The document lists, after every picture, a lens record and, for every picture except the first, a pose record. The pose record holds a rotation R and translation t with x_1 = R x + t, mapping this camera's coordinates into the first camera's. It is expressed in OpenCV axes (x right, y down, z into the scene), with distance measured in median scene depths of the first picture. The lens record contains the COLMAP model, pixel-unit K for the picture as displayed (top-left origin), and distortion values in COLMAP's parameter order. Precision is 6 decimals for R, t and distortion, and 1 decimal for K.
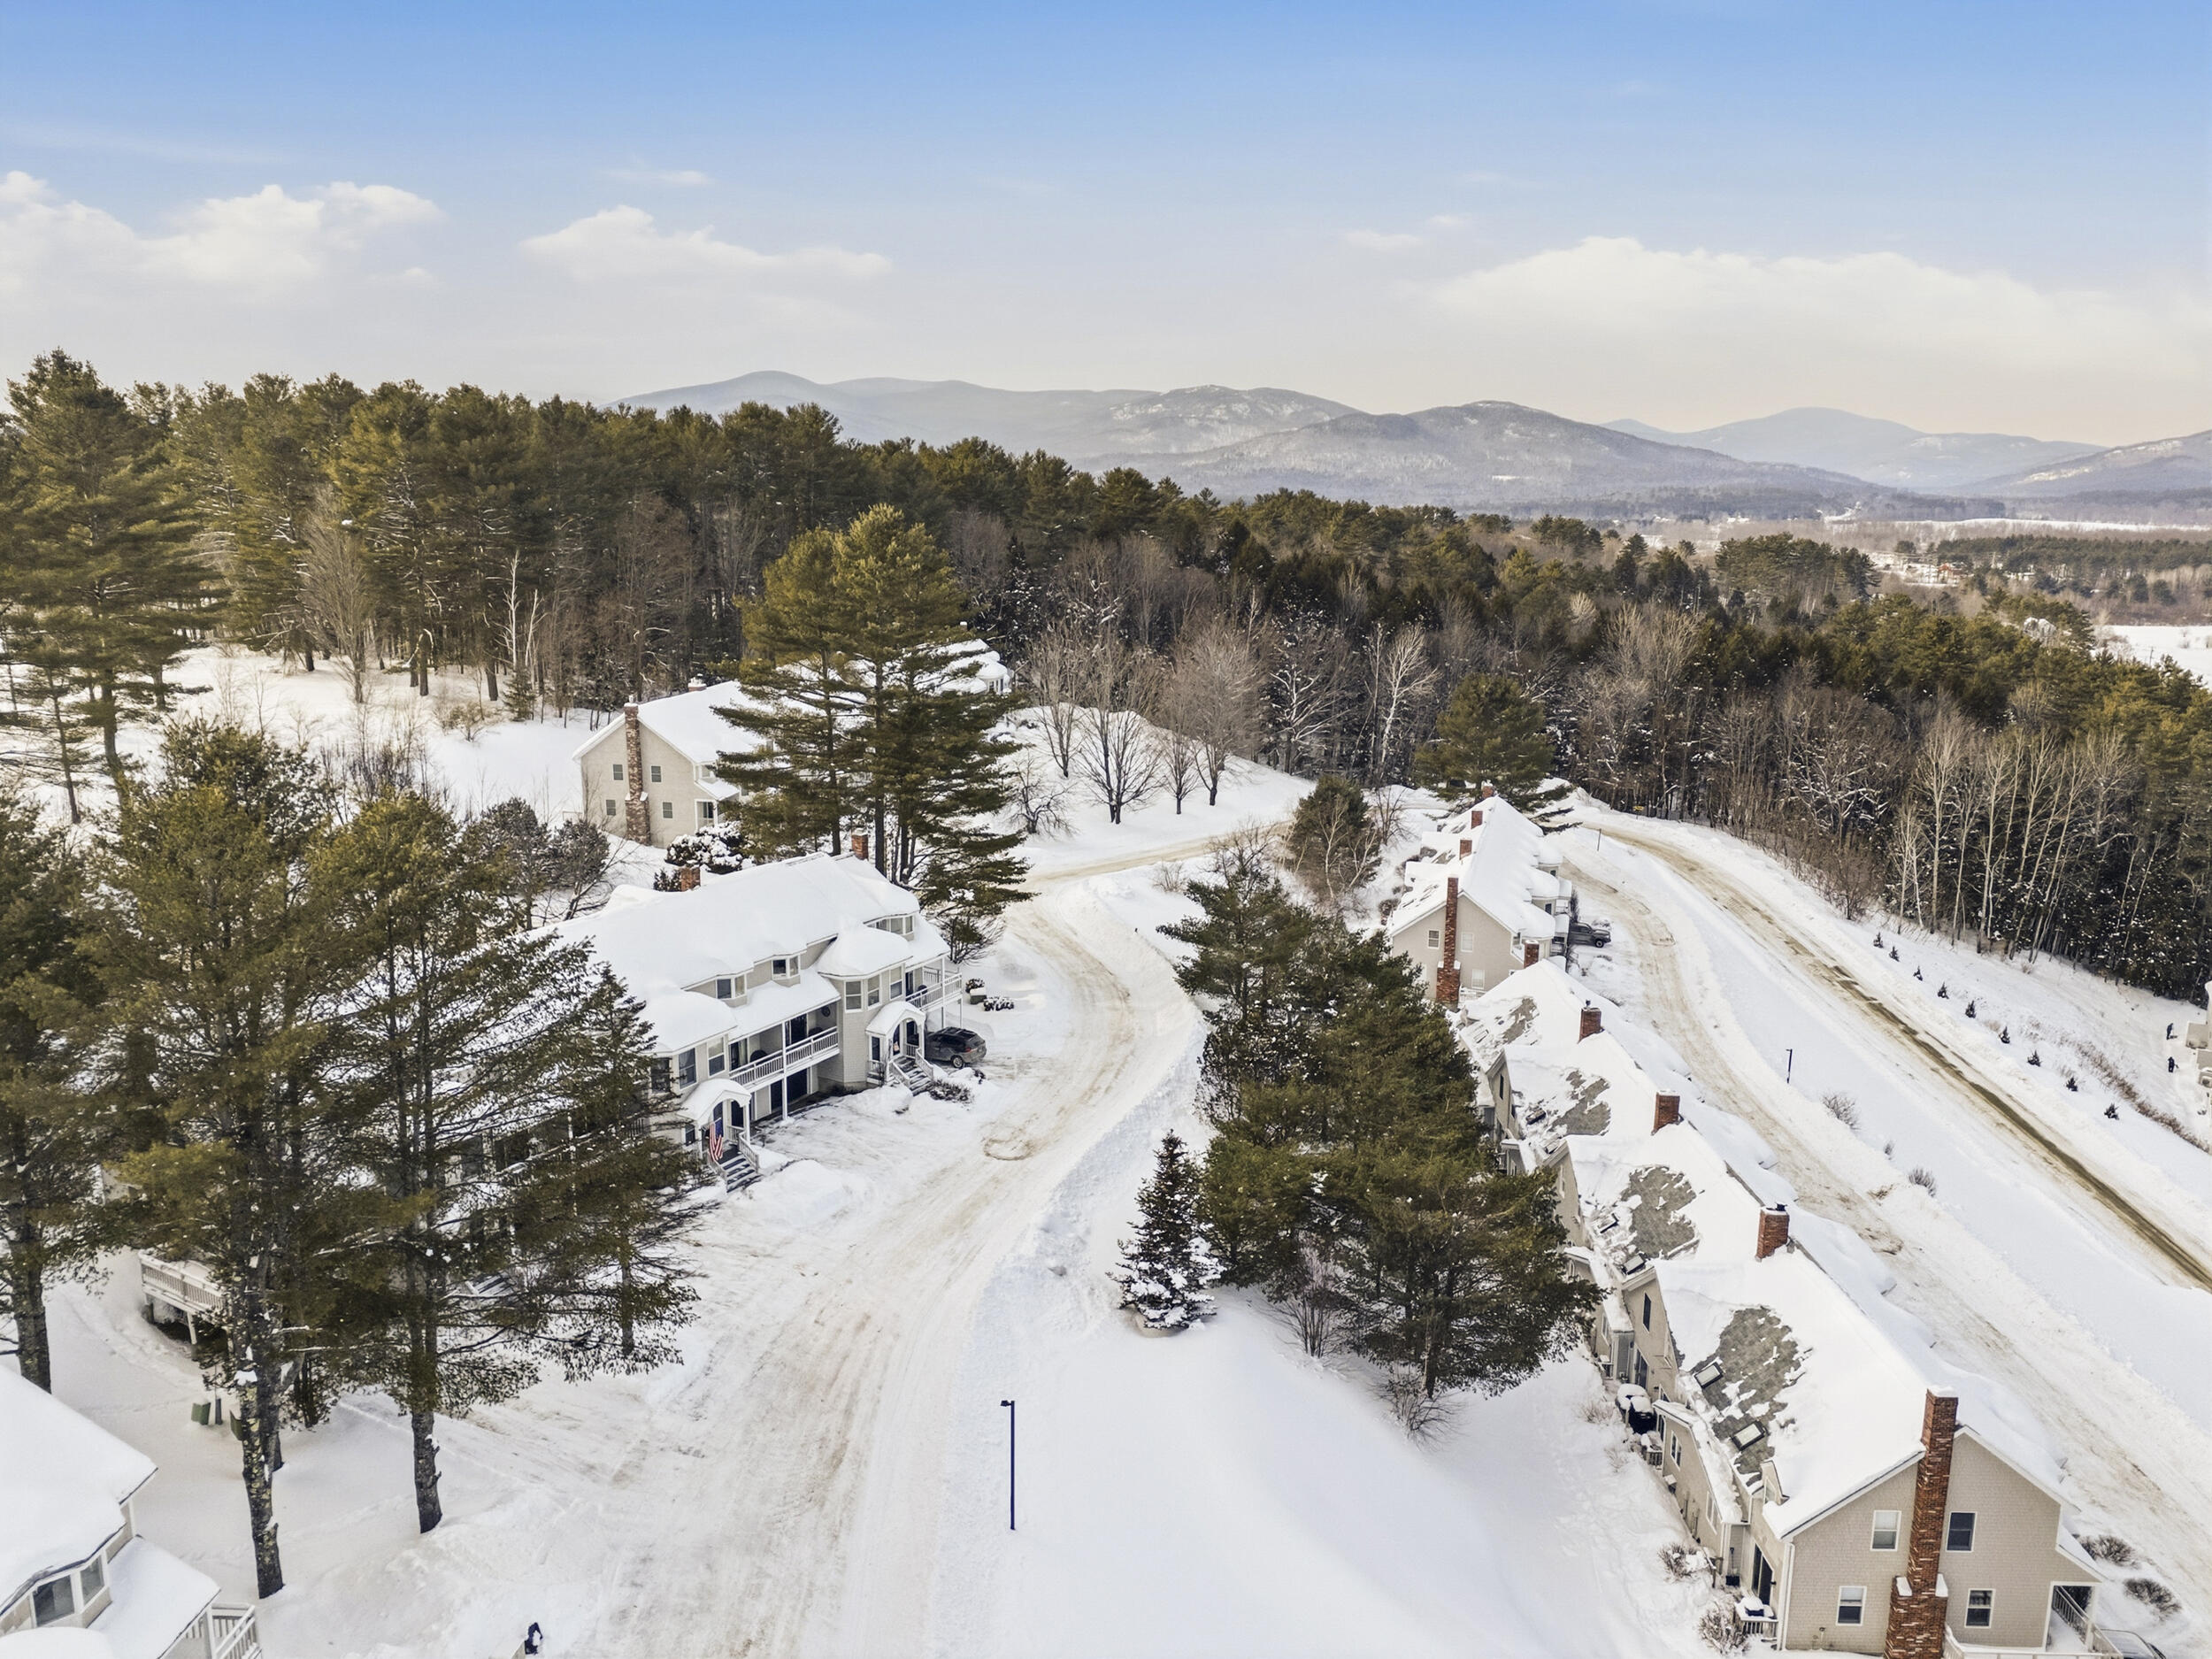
lens RADIAL K [[1605.2, 0, 1101.9], [0, 1605.2, 809.8], [0, 0, 1]] dist [0.073111, -0.067329]
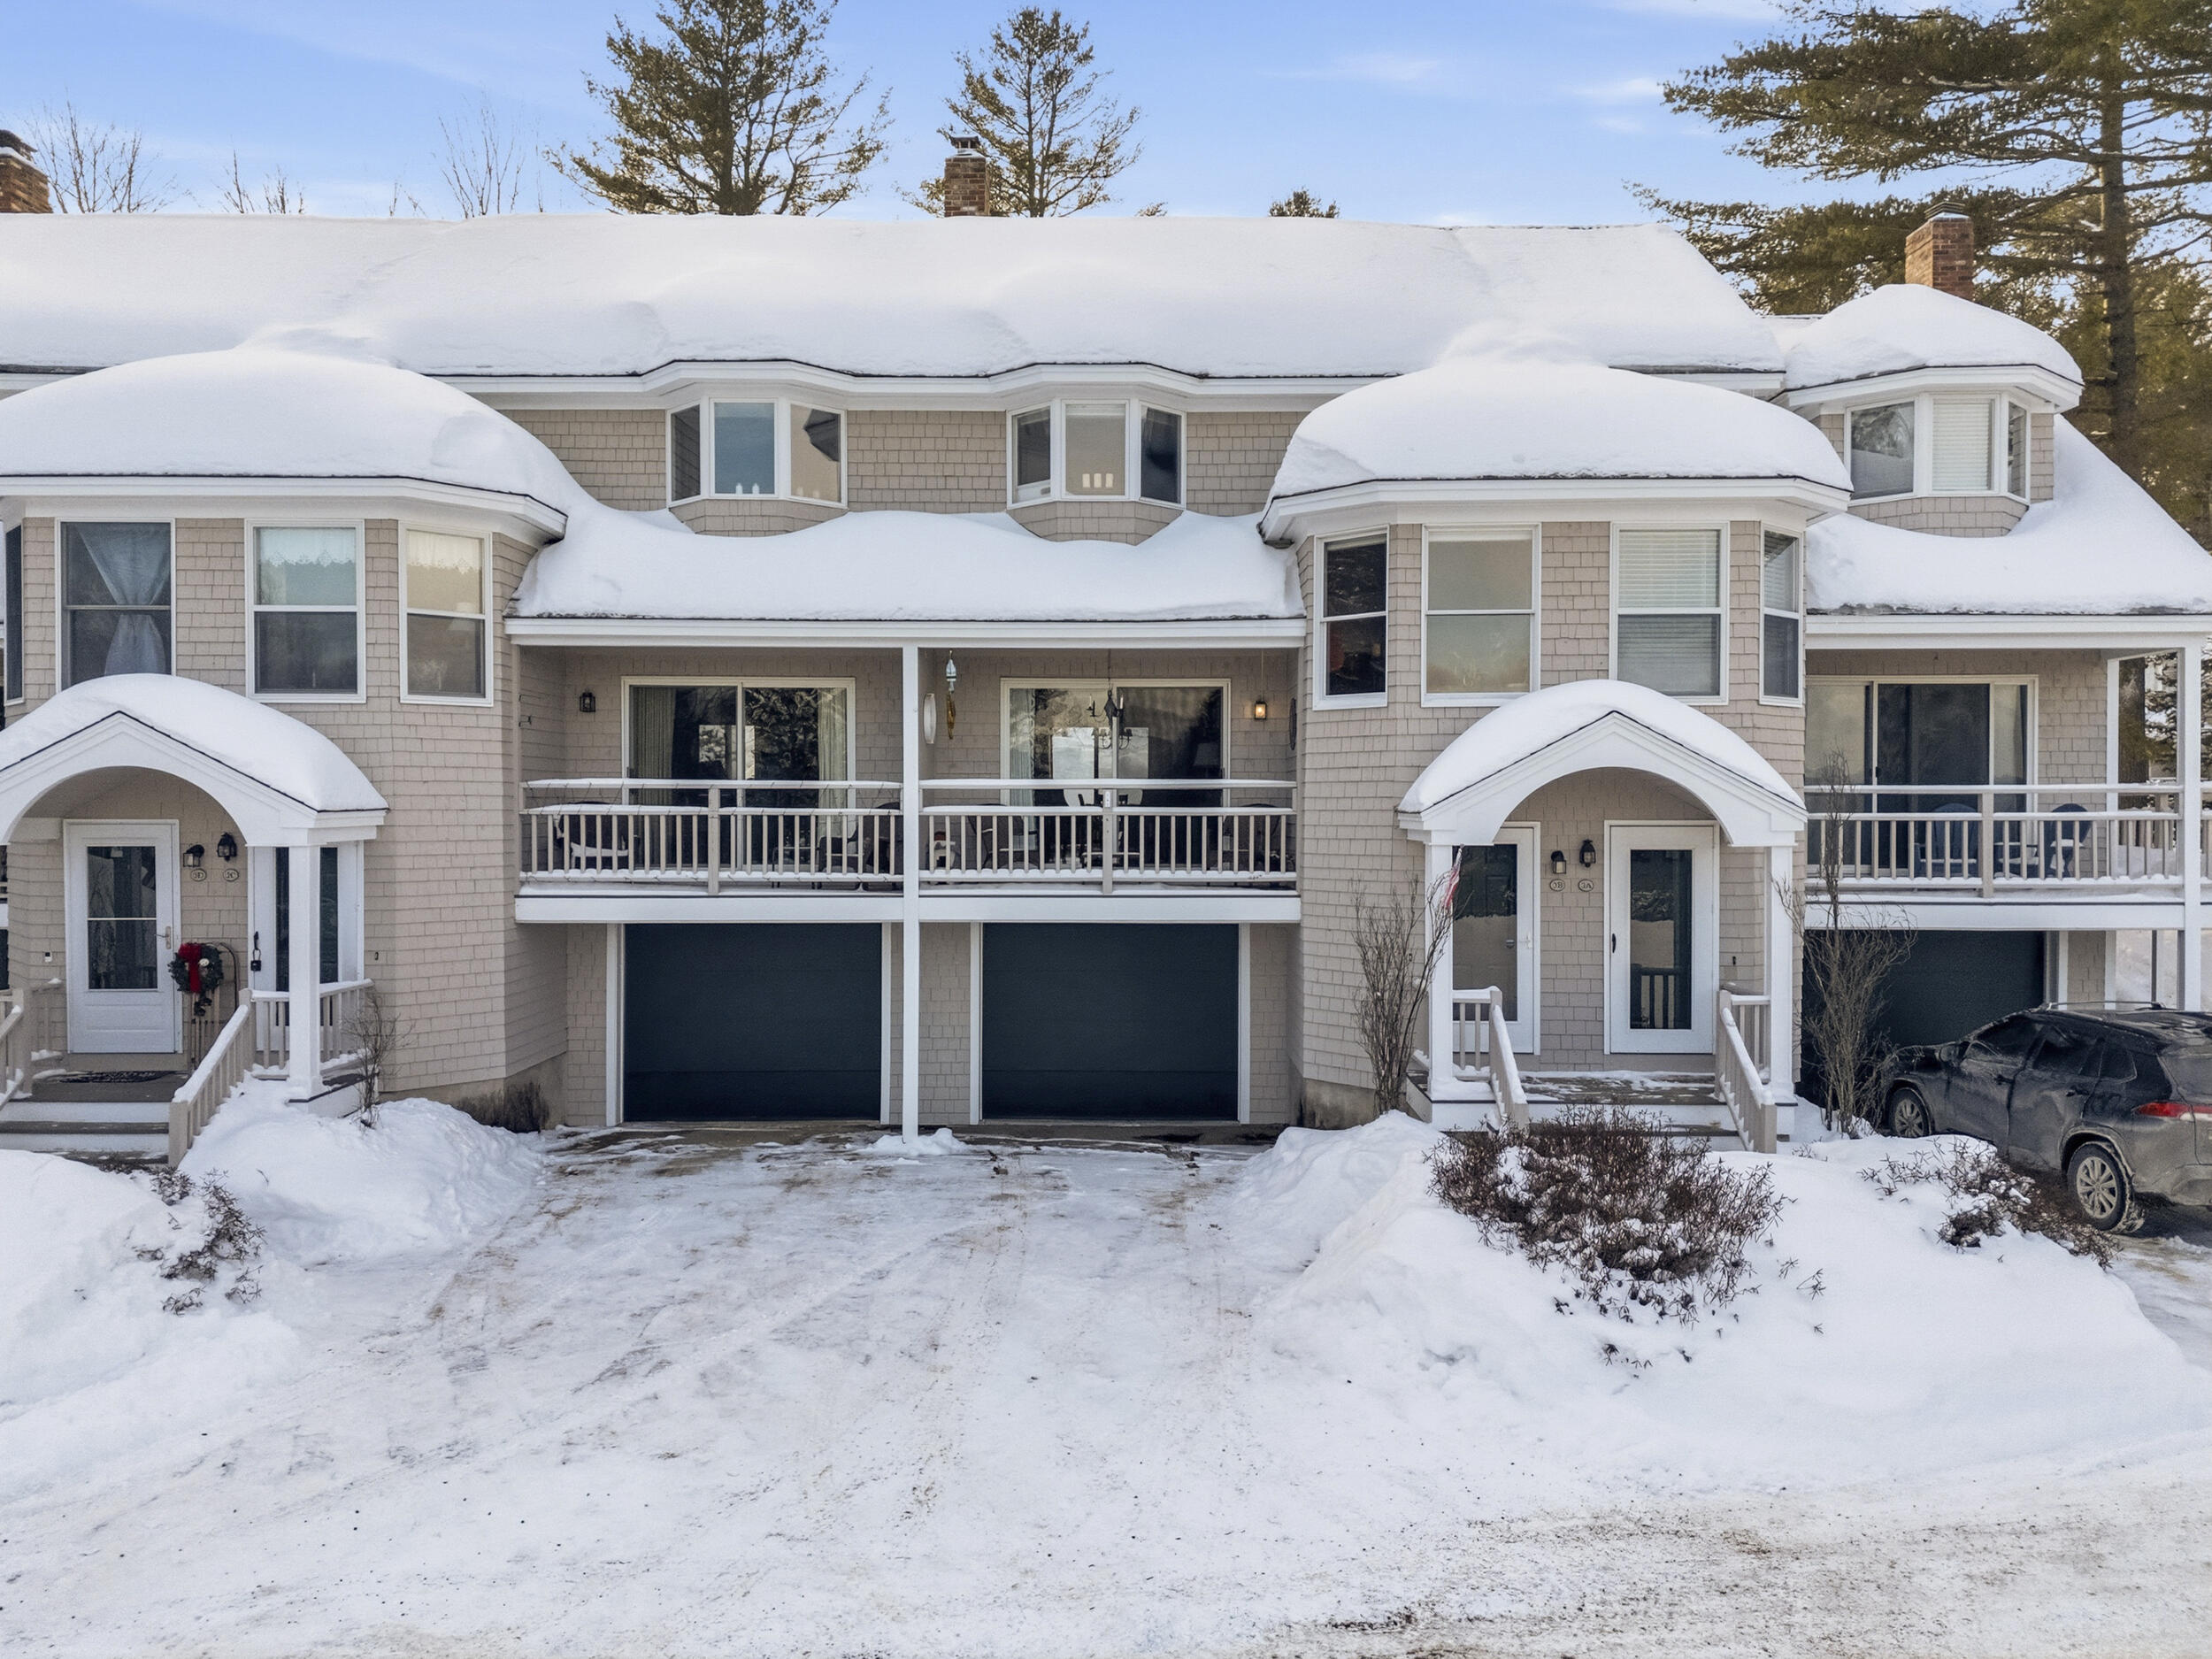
lens RADIAL K [[1605.2, 0, 1107.9], [0, 1605.2, 827.7], [0, 0, 1]] dist [0.073111, -0.067329]
pose [[0.501671, 0.003941, -0.865049, -0.002685], [-0.169717, 0.981004, -0.093956, 0.138158], [0.848246, 0.193949, 0.492810, 0.751297]]
